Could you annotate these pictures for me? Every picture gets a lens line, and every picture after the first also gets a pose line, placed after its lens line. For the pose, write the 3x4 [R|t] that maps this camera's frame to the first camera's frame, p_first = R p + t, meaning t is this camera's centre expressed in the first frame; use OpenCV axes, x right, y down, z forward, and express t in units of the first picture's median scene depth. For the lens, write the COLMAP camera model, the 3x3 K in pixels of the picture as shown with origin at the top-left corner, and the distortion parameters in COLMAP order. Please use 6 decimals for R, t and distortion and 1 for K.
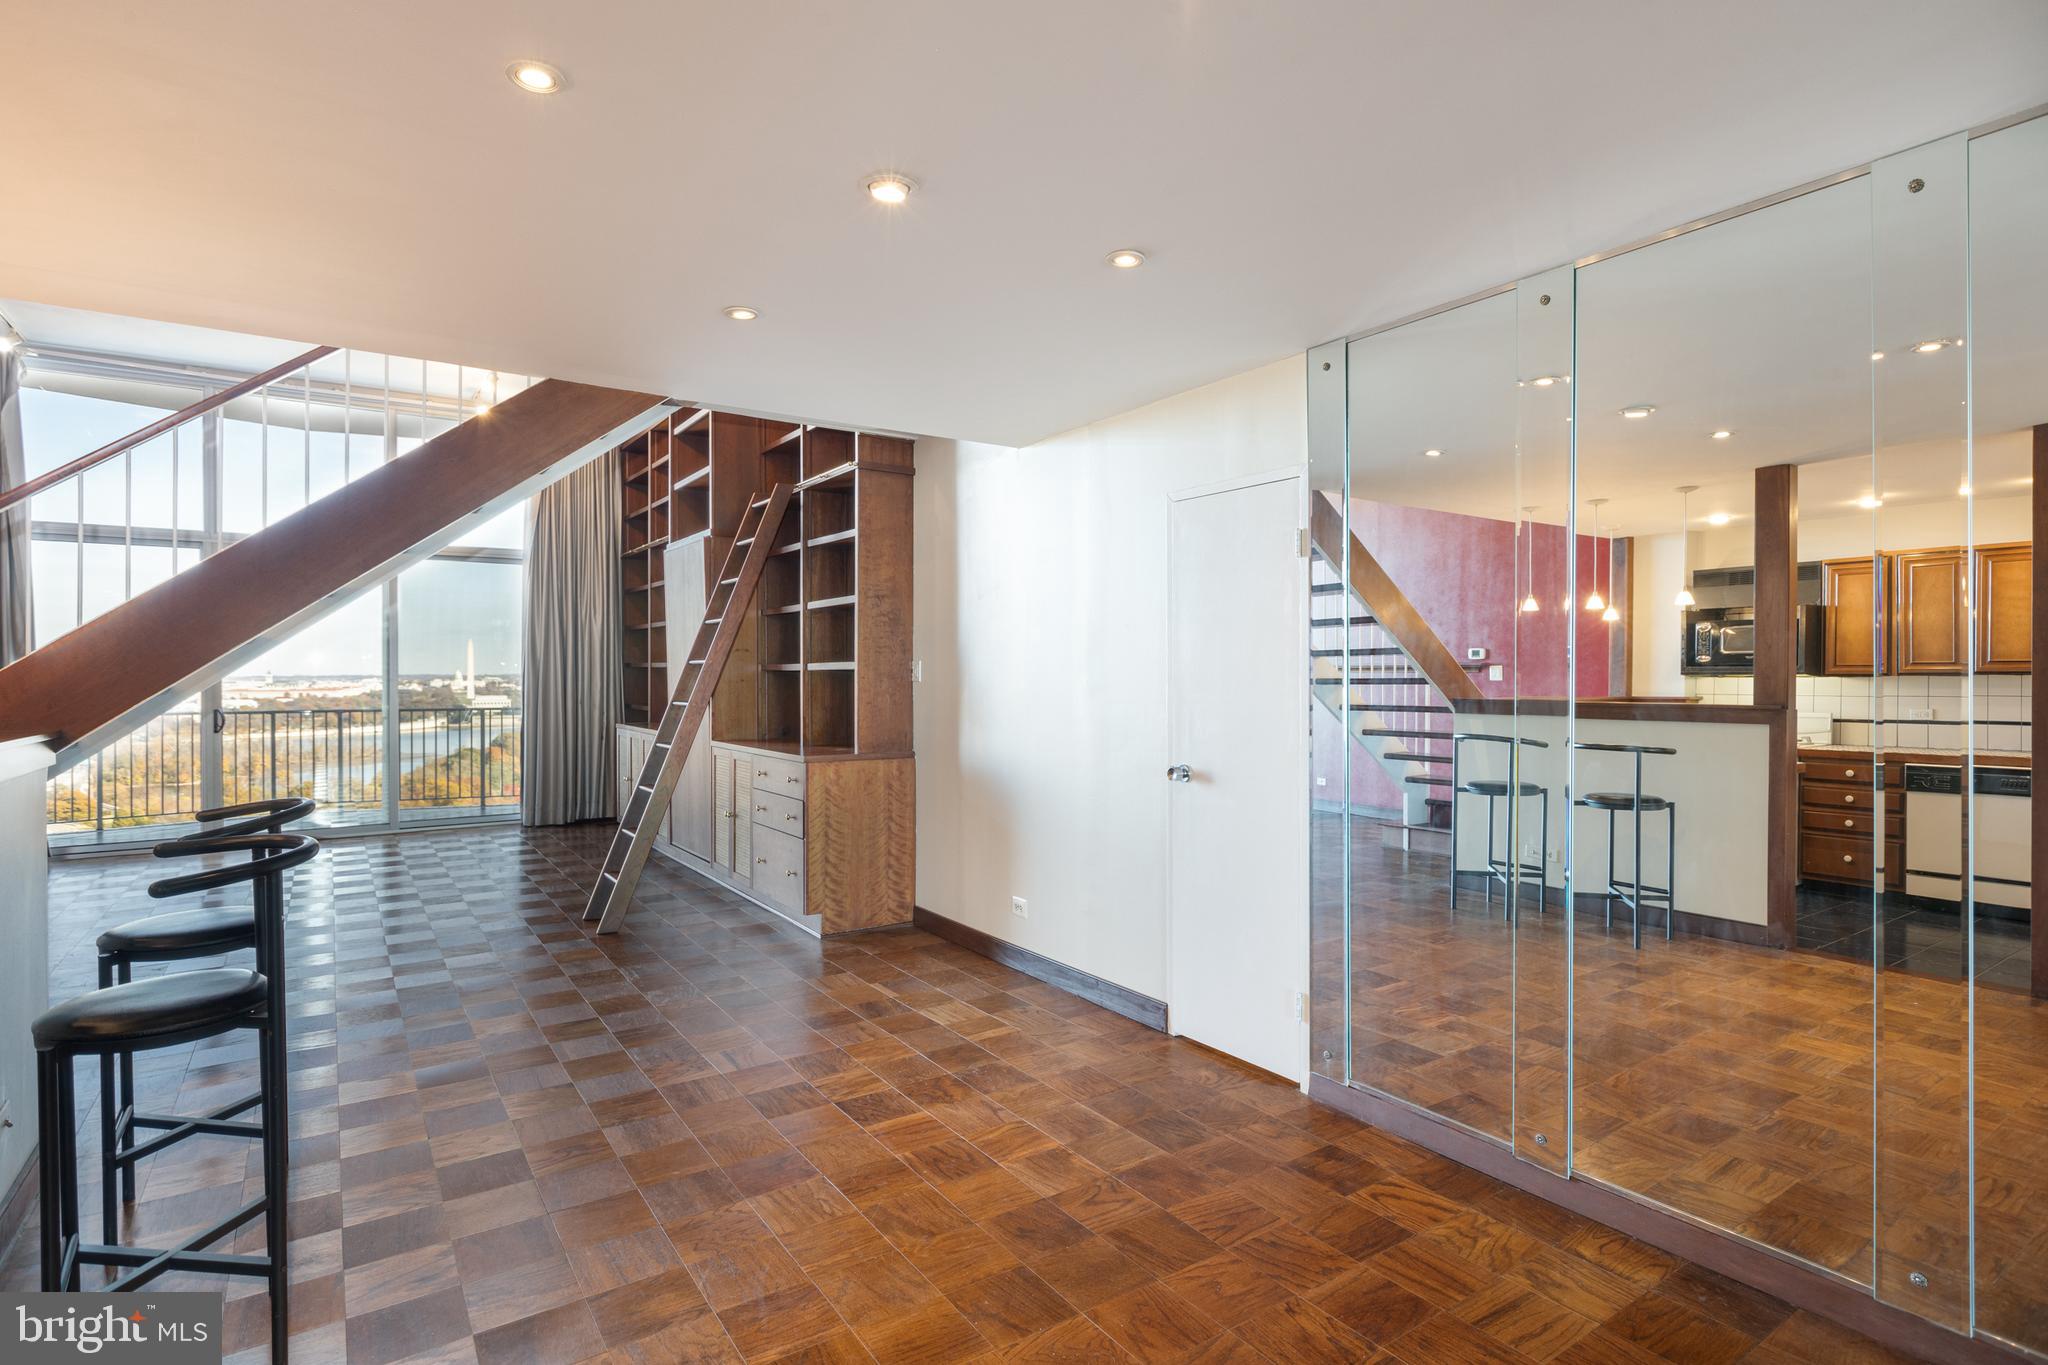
lens RADIAL K [[1039.4, 0, 1025.3], [0, 1039.4, 680.8], [0, 0, 1]] dist [0.023330, 0.000213]
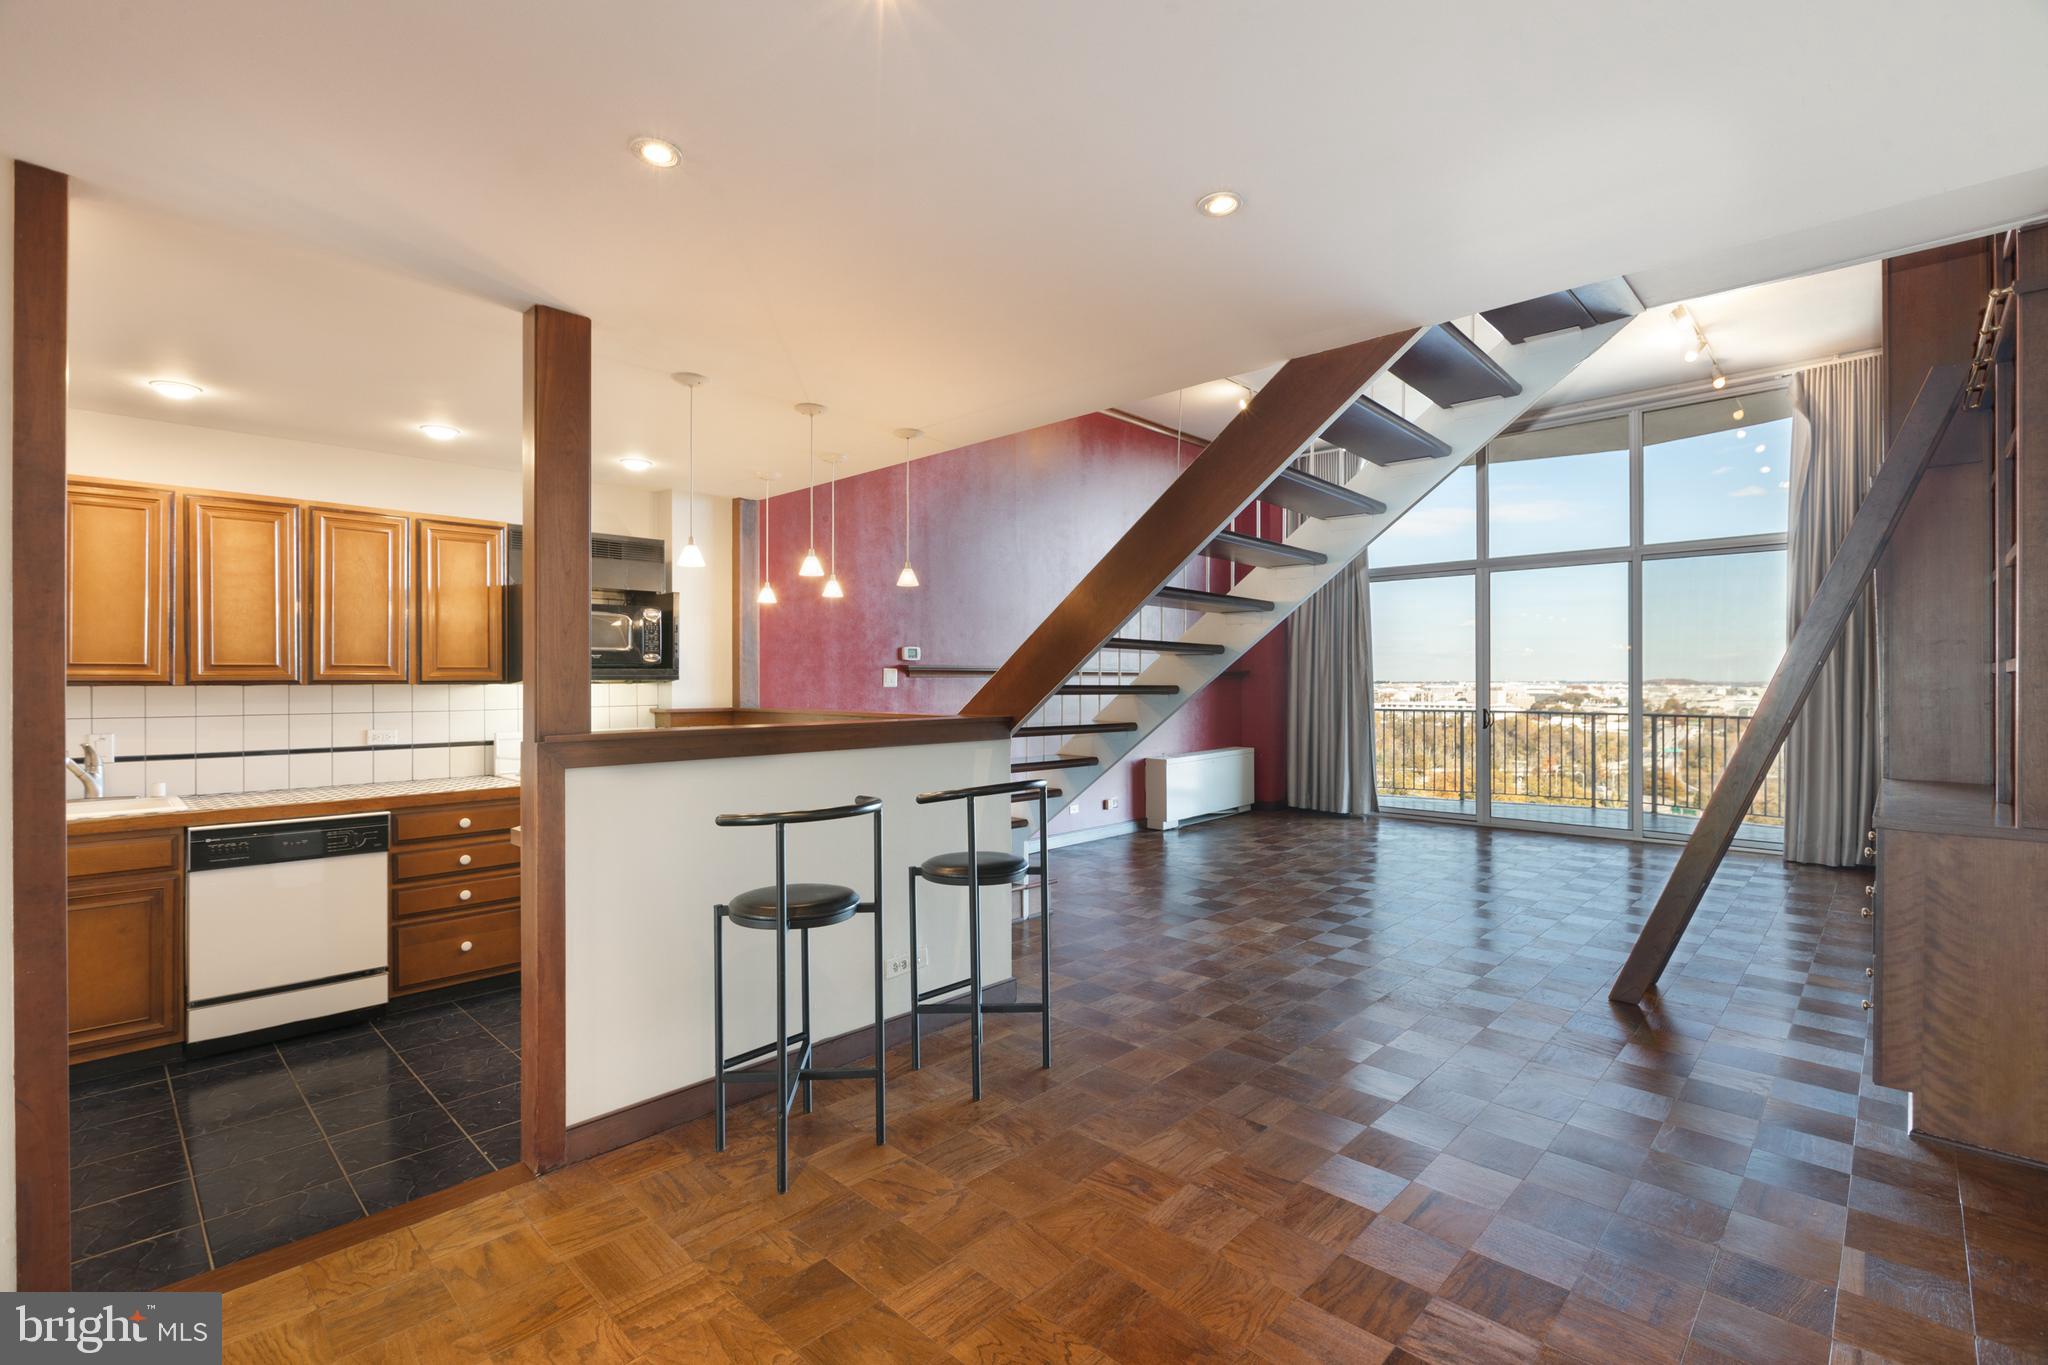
lens RADIAL K [[913.0, 0, 1024.0], [0, 913.0, 682.5], [0, 0, 1]] dist [-0.001981, -0.000784]
pose [[0.208099, 0.003524, -0.978101, 0.194218], [-0.008521, 0.999962, 0.001790, -0.001194], [0.978071, 0.007962, 0.208122, 0.408718]]
